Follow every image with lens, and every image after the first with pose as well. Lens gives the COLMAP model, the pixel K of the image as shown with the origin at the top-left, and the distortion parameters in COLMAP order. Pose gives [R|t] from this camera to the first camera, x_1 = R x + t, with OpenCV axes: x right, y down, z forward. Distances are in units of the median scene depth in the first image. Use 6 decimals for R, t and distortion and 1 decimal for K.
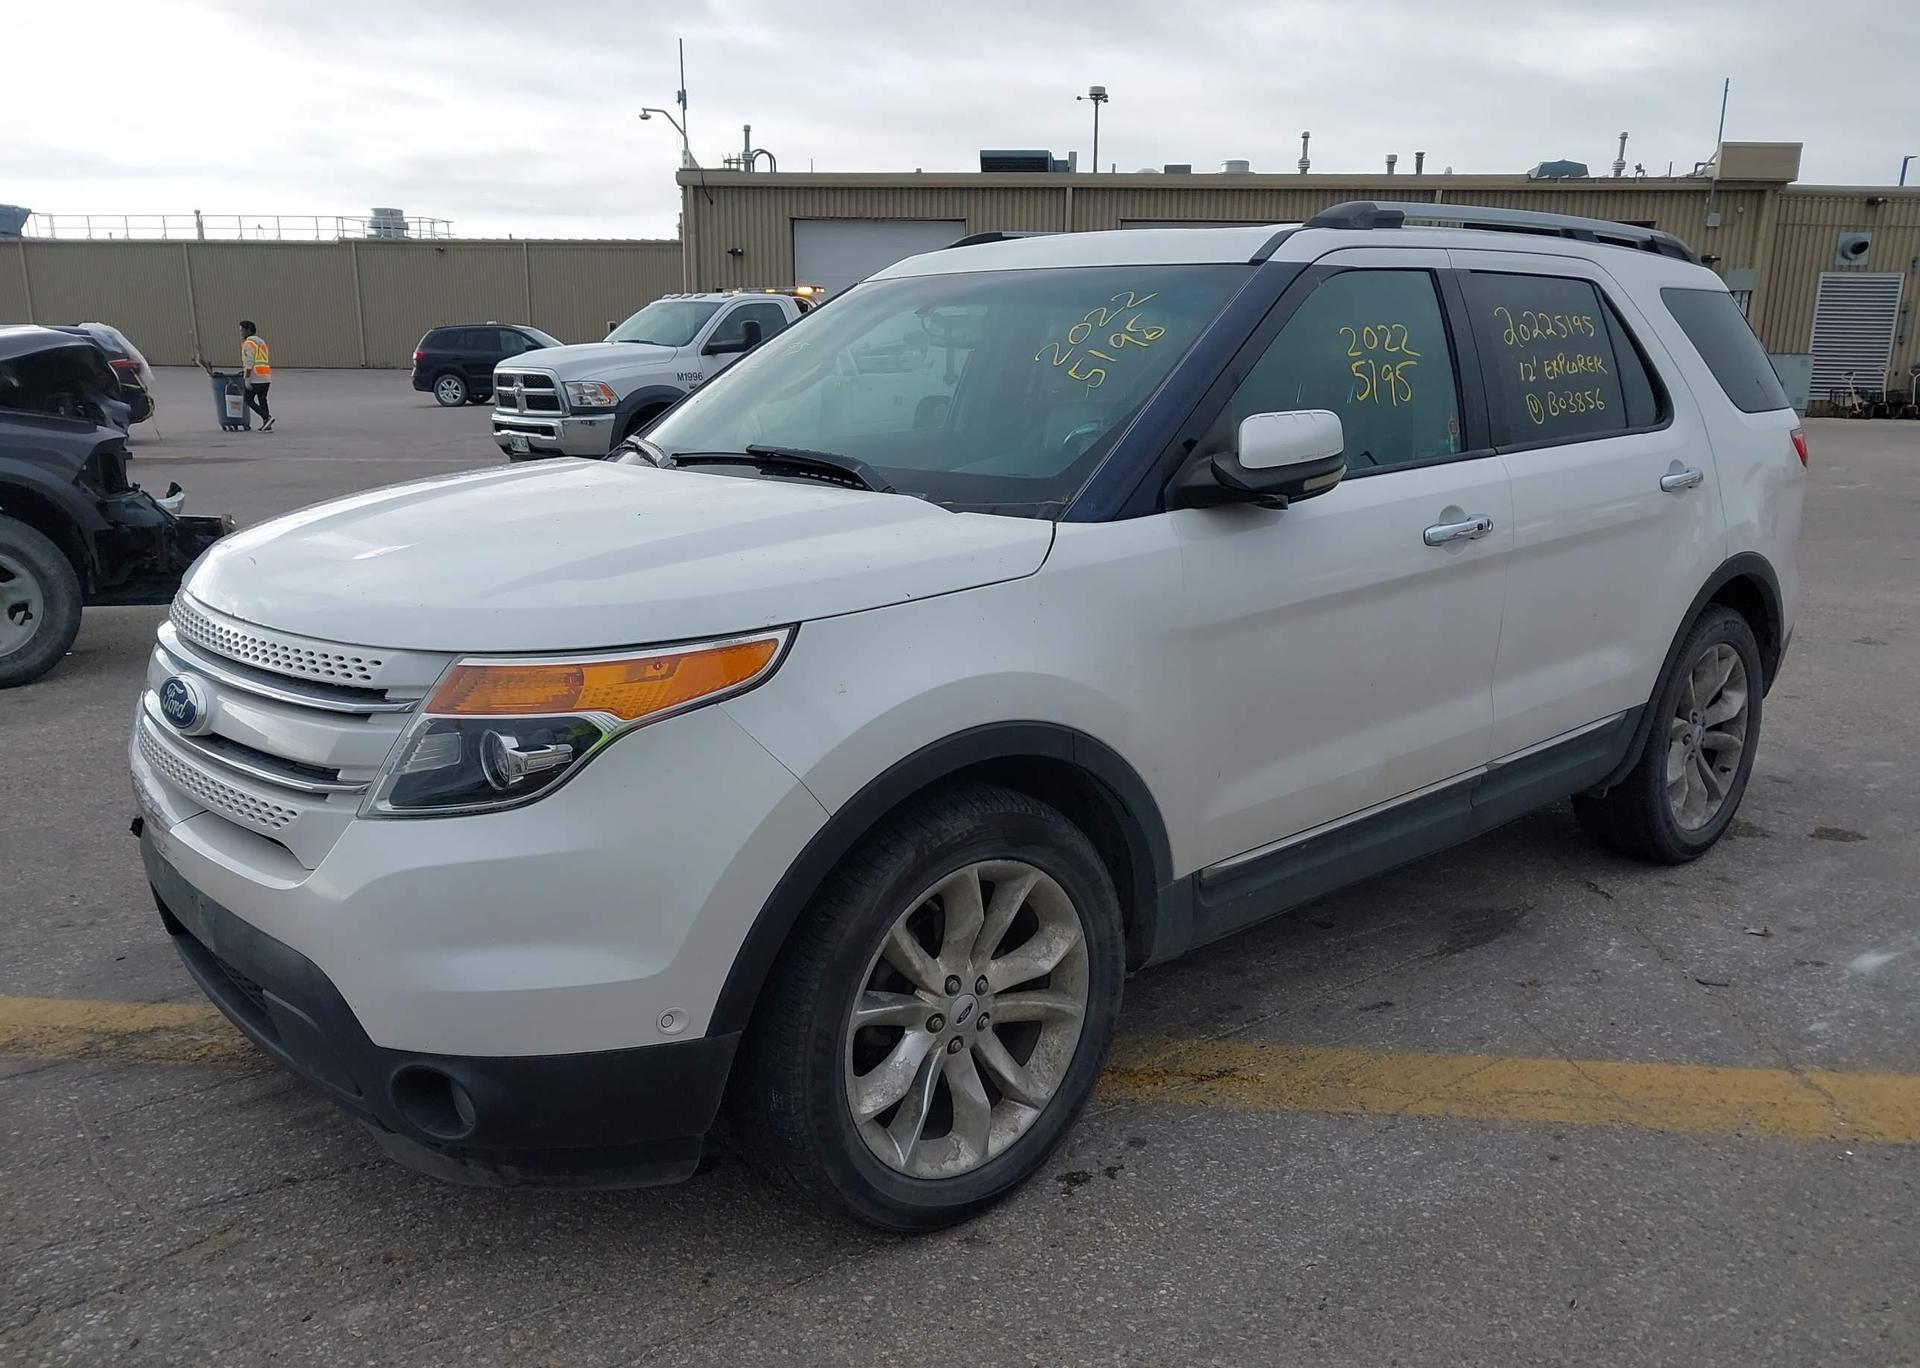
lens RADIAL K [[1550.4, 0, 943.5], [0, 1550.4, 692.8], [0, 0, 1]] dist [0.029456, -0.041029]
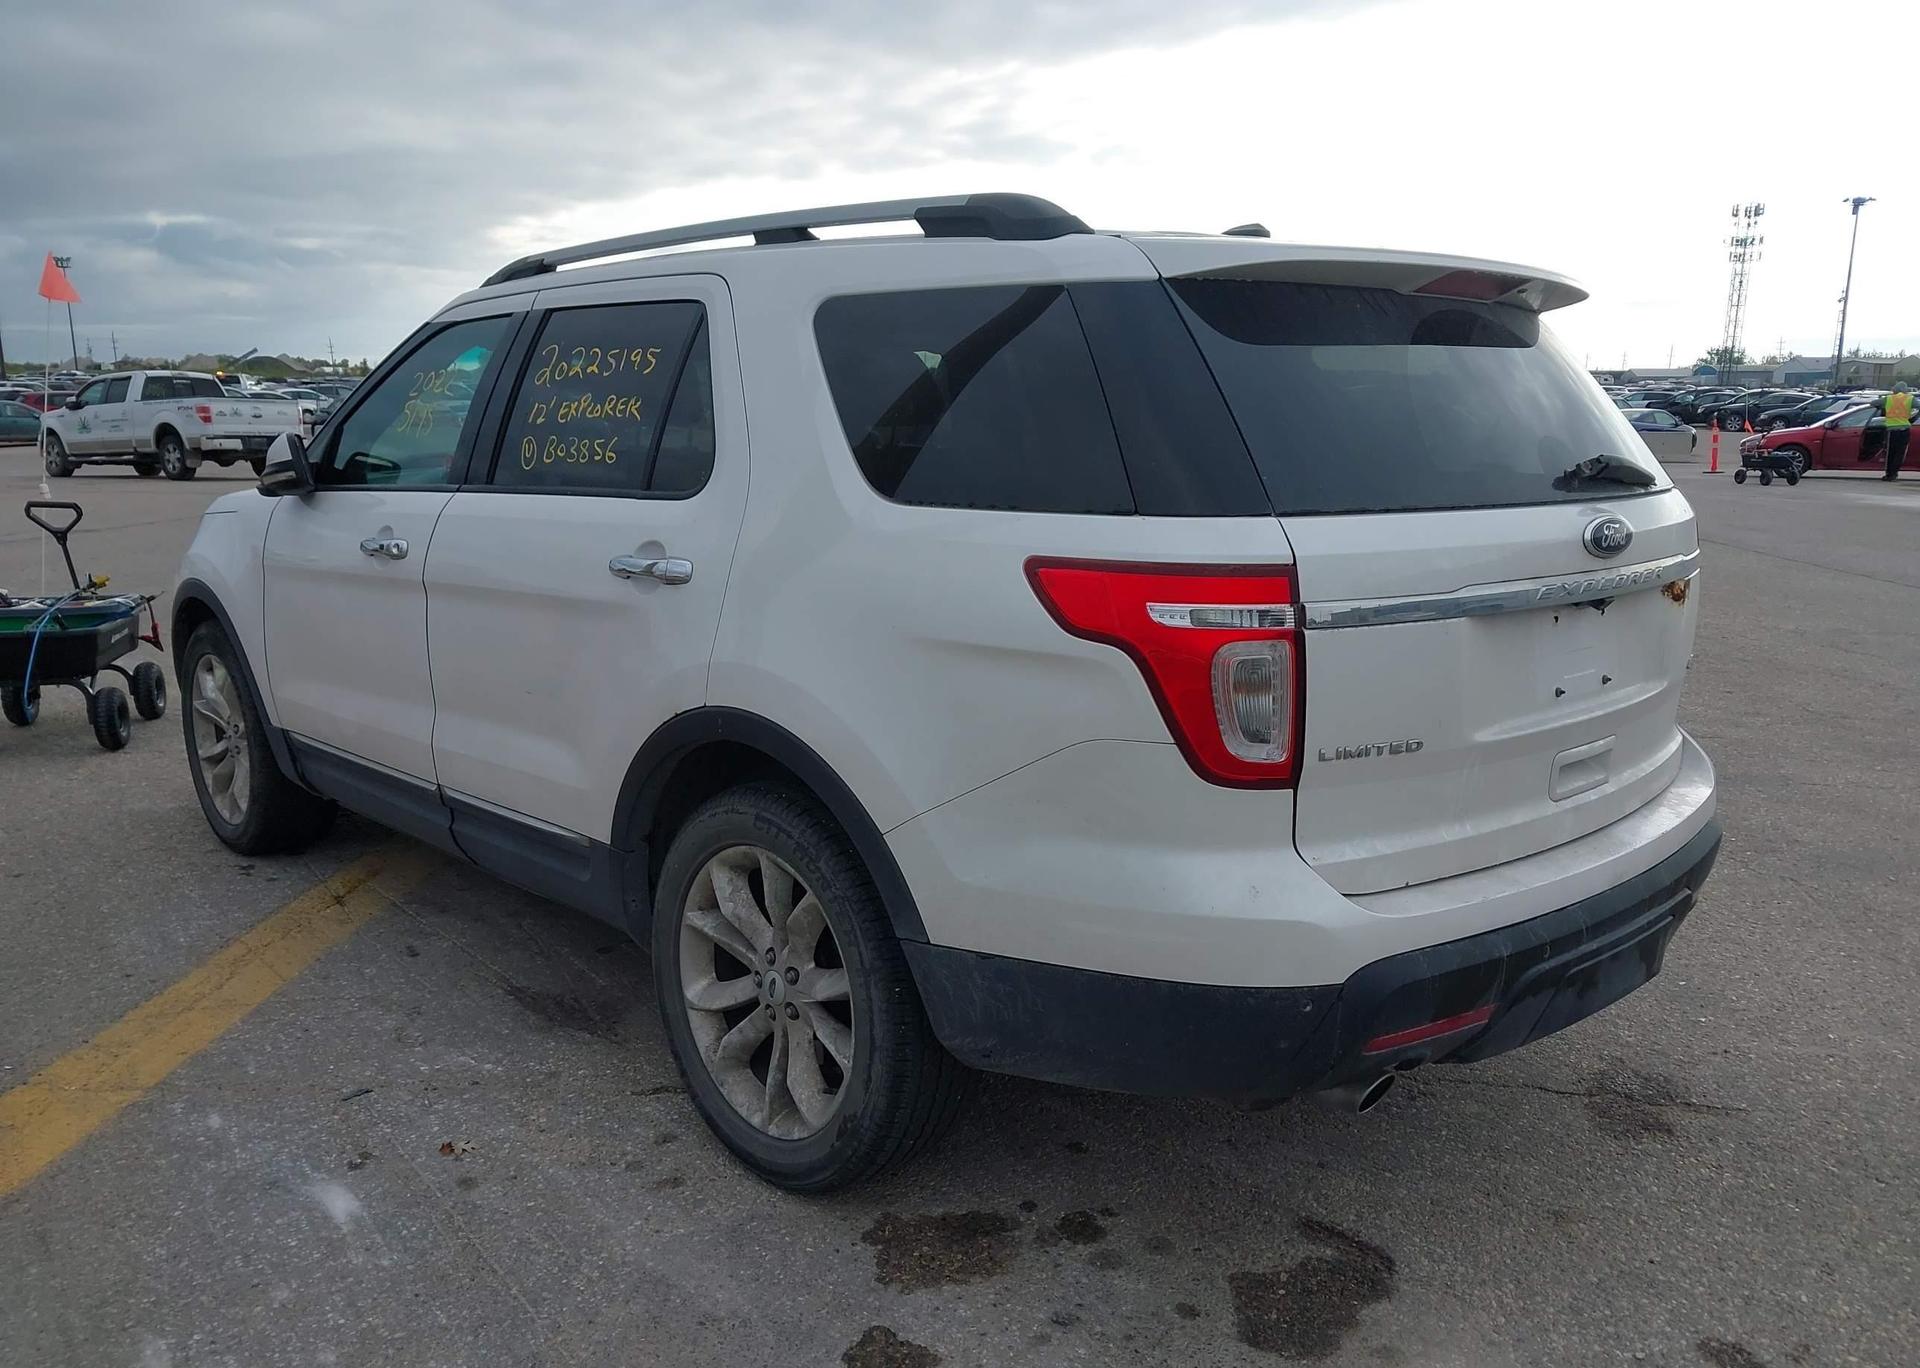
lens RADIAL K [[1550.4, 0, 945.6], [0, 1550.4, 692.6], [0, 0, 1]] dist [0.029456, -0.041029]
pose [[0.024806, 0.187653, -0.981922, 0.176669], [-0.227580, 0.957494, 0.177235, -0.035533], [0.973443, 0.219070, 0.066458, 0.161724]]
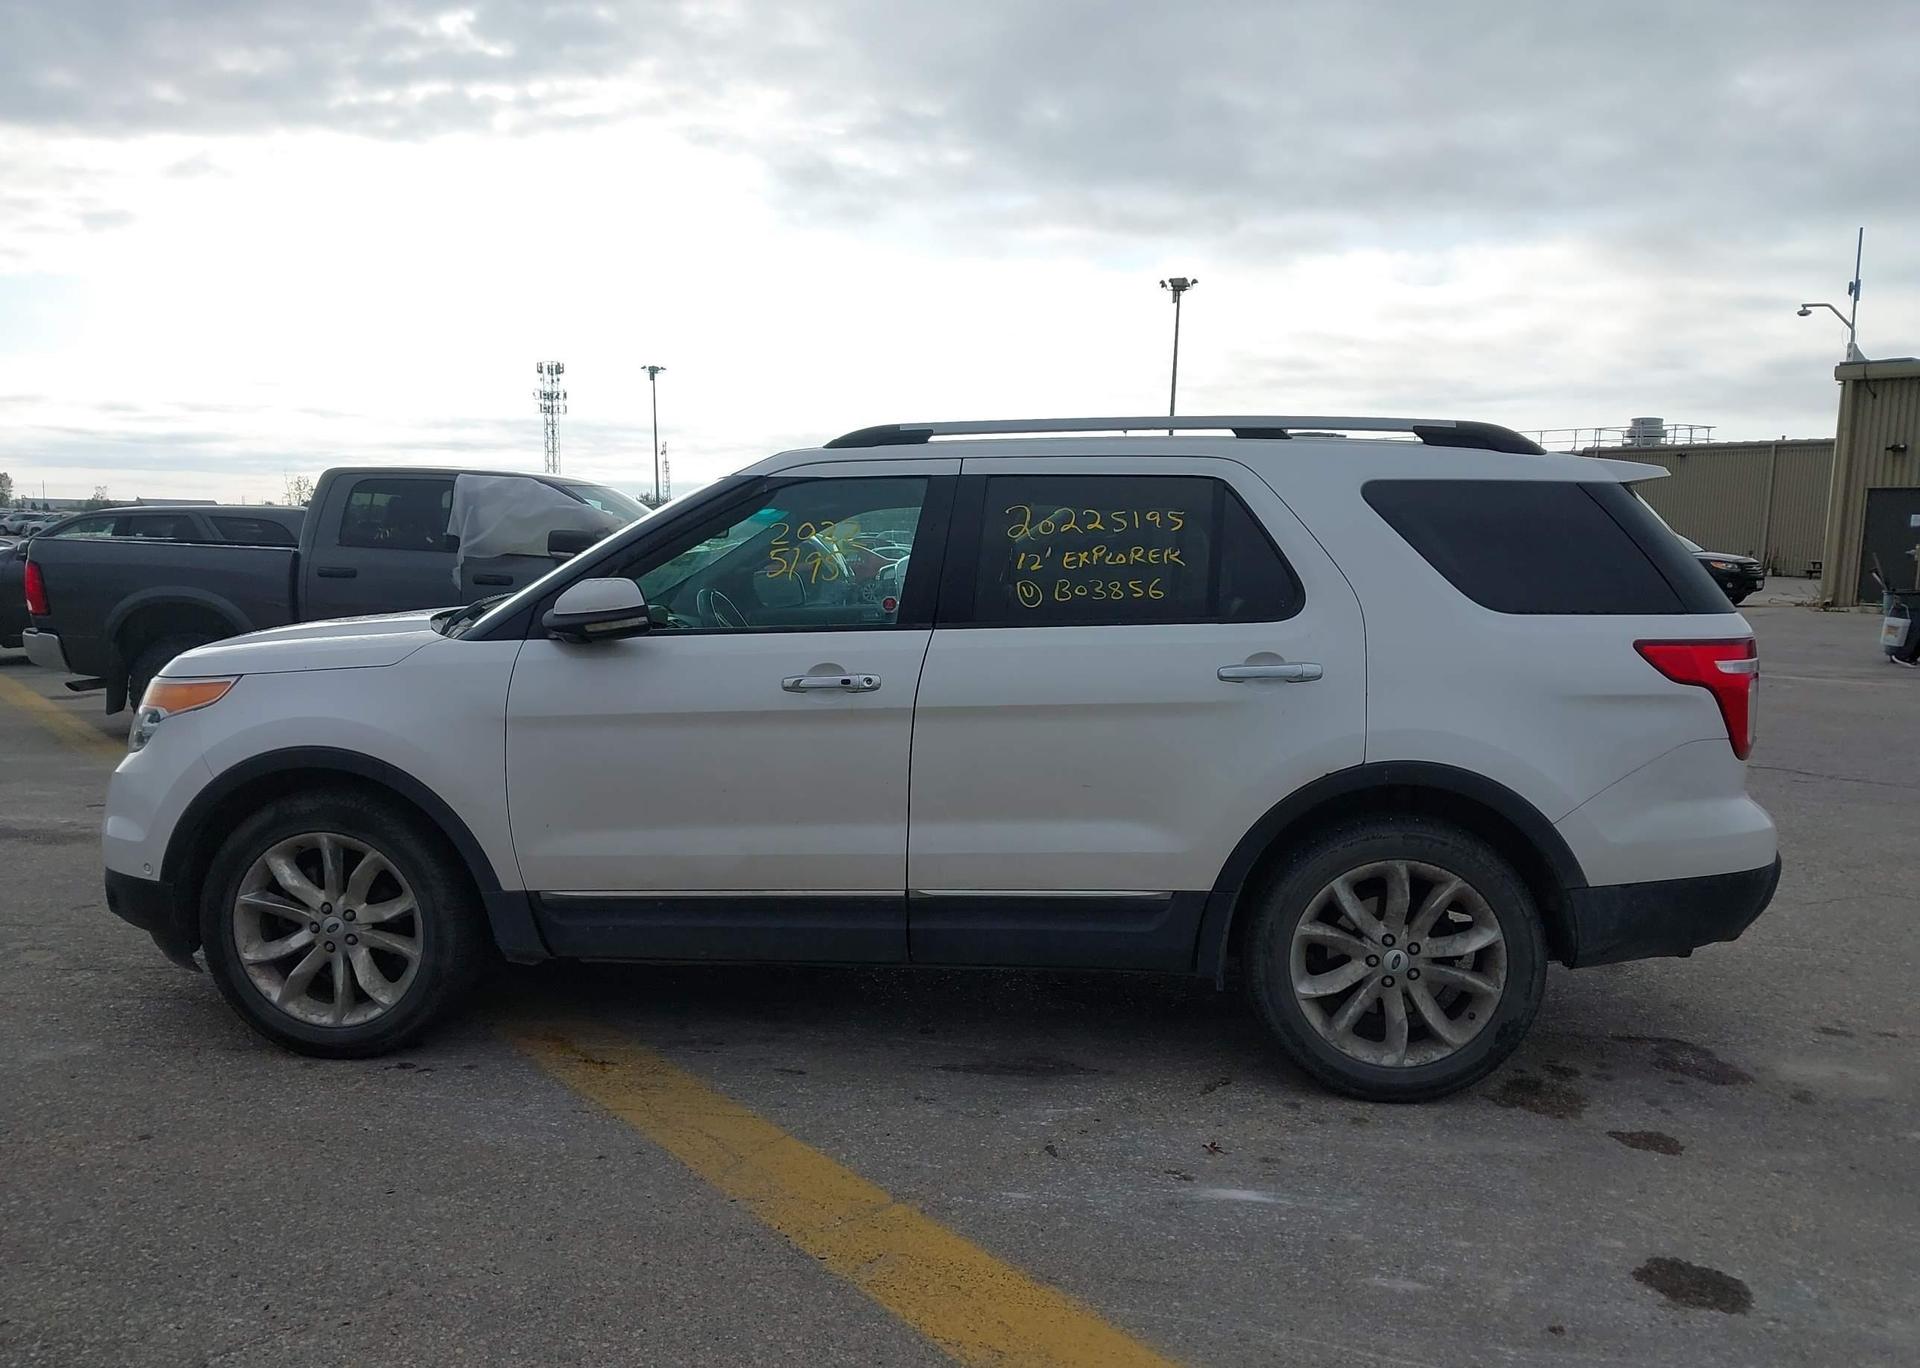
lens RADIAL K [[1550.4, 0, 957.6], [0, 1550.4, 674.7], [0, 0, 1]] dist [0.029456, -0.041029]
pose [[0.685119, 0.068959, -0.725160, 0.154683], [-0.169349, 0.983311, -0.066490, -0.005529], [0.708472, 0.168358, 0.685363, 0.027704]]
